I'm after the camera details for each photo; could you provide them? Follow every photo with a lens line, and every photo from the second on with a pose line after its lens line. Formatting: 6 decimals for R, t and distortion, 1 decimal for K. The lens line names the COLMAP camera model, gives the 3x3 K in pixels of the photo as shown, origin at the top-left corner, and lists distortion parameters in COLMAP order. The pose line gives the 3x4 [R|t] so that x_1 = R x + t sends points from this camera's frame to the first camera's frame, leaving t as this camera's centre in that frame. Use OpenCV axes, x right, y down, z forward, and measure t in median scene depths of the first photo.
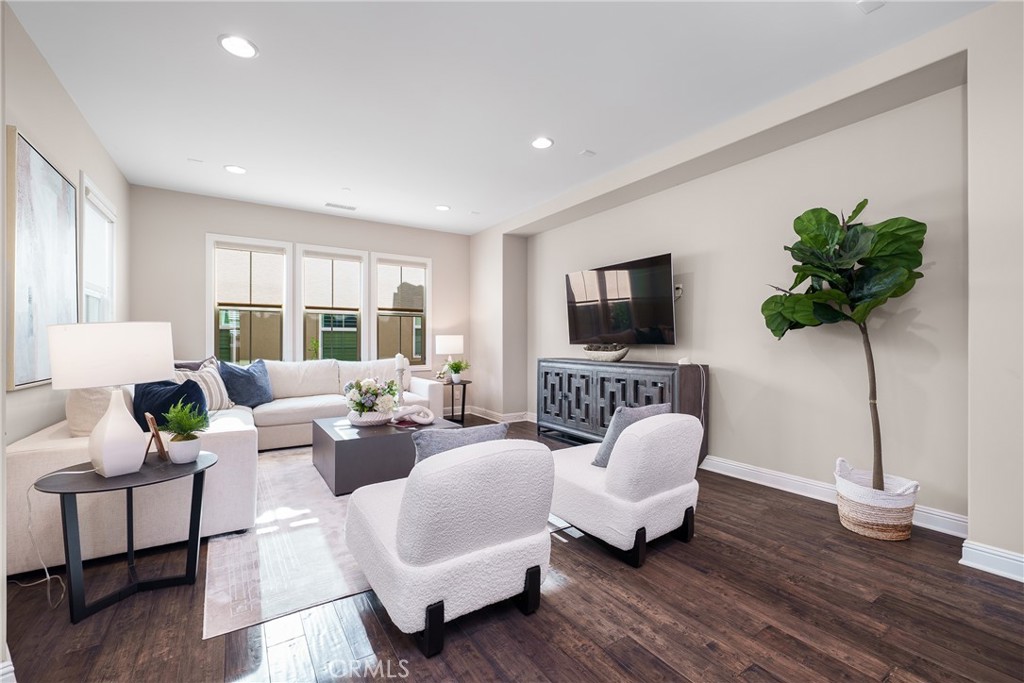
lens RADIAL K [[431.5, 0, 511.7], [0, 431.5, 340.7], [0, 0, 1]] dist [0.002000, -0.000569]
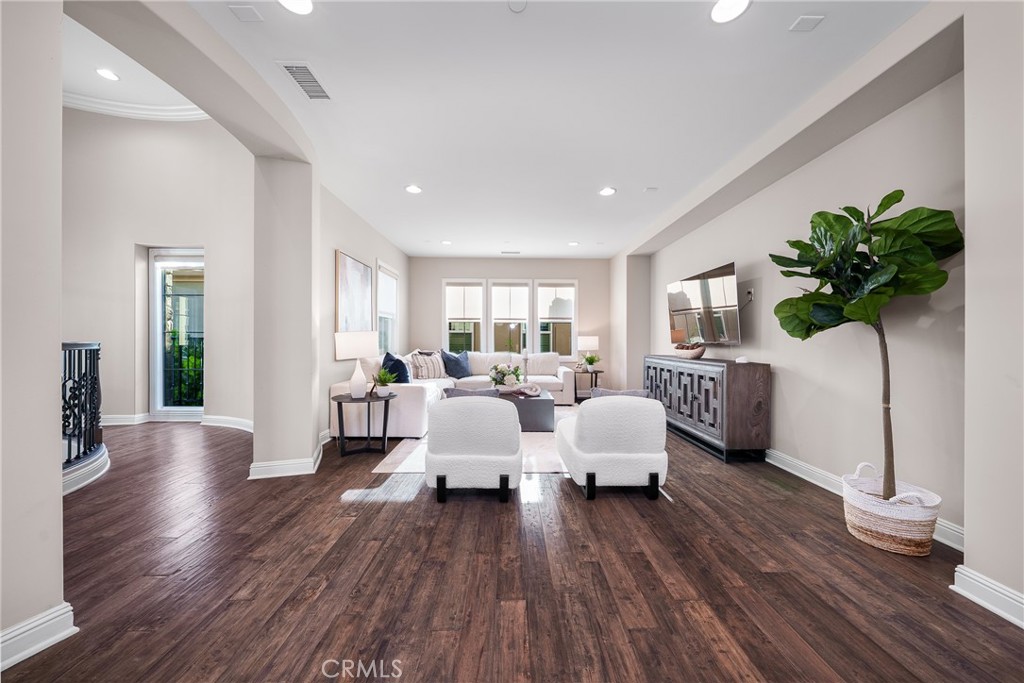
lens RADIAL K [[348.8, 0, 512.7], [0, 348.8, 341.5], [0, 0, 1]] dist [-0.001834, 0.000099]
pose [[0.845122, 0.005524, -0.534546, 0.399828], [-0.003686, 0.999983, 0.004507, -0.000566], [0.534561, -0.001839, 0.845128, -0.063413]]
